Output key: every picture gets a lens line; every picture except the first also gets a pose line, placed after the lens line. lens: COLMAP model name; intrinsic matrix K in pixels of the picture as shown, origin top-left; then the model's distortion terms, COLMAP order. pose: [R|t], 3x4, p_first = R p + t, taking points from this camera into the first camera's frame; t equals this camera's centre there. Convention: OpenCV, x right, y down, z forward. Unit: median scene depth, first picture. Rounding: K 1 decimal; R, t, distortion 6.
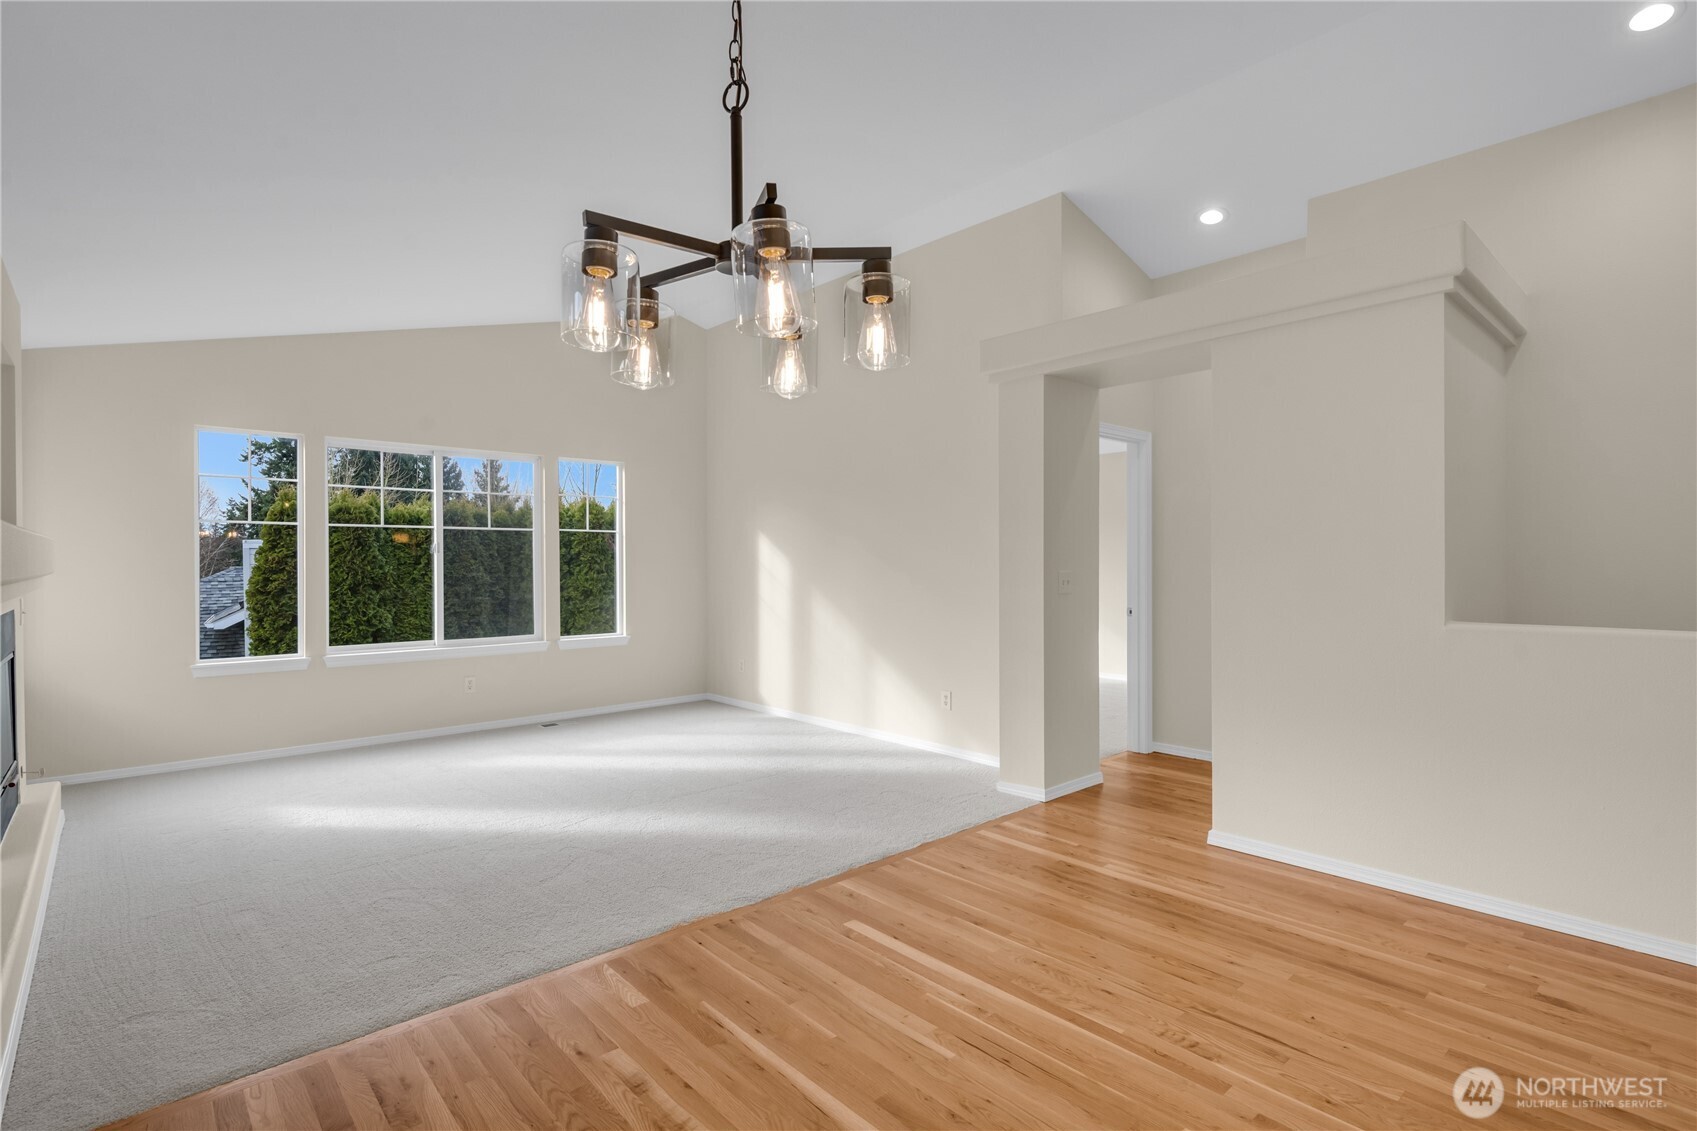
lens RADIAL K [[829.9, 0, 848.5], [0, 829.9, 565.5], [0, 0, 1]] dist [-0.001360, -0.000329]
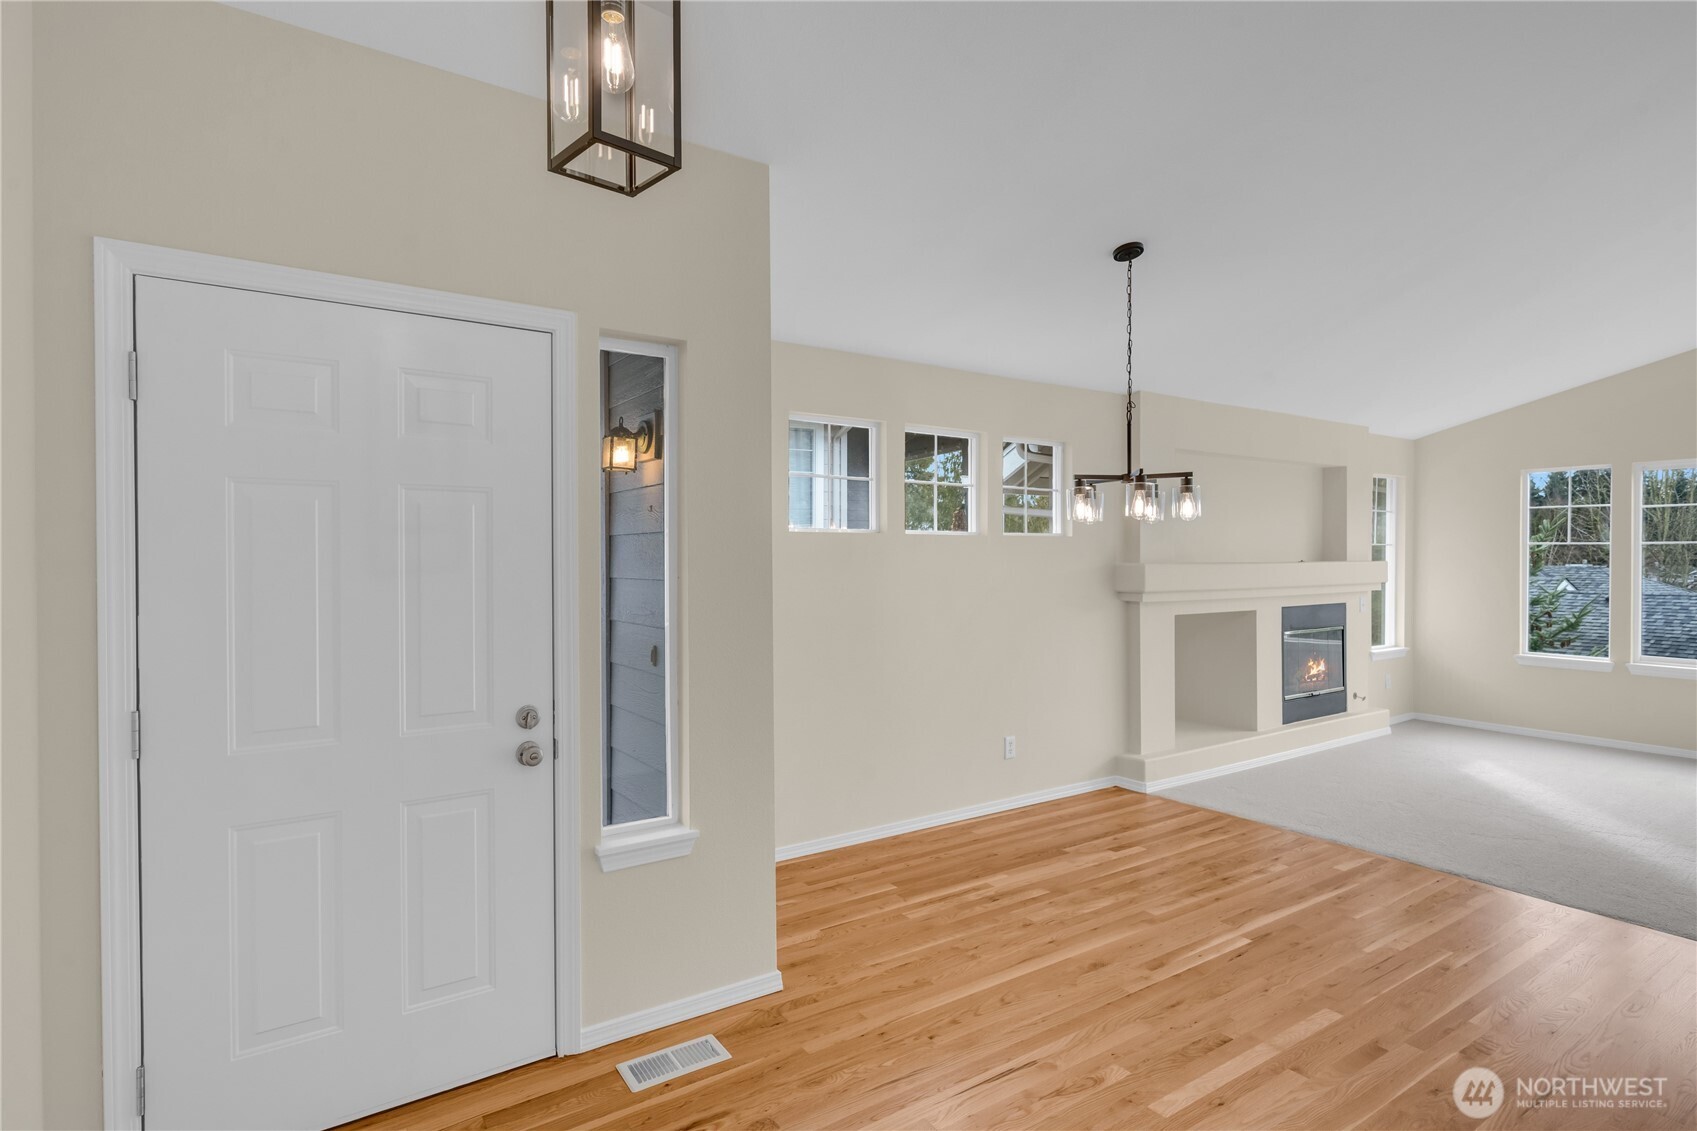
lens RADIAL K [[829.9, 0, 848.5], [0, 829.9, 565.5], [0, 0, 1]] dist [-0.001360, -0.000329]
pose [[-0.154171, 0.004307, -0.988035, 1.721816], [0.006692, 0.999972, 0.003314, -0.101346], [0.988021, -0.006101, -0.154196, 0.327072]]
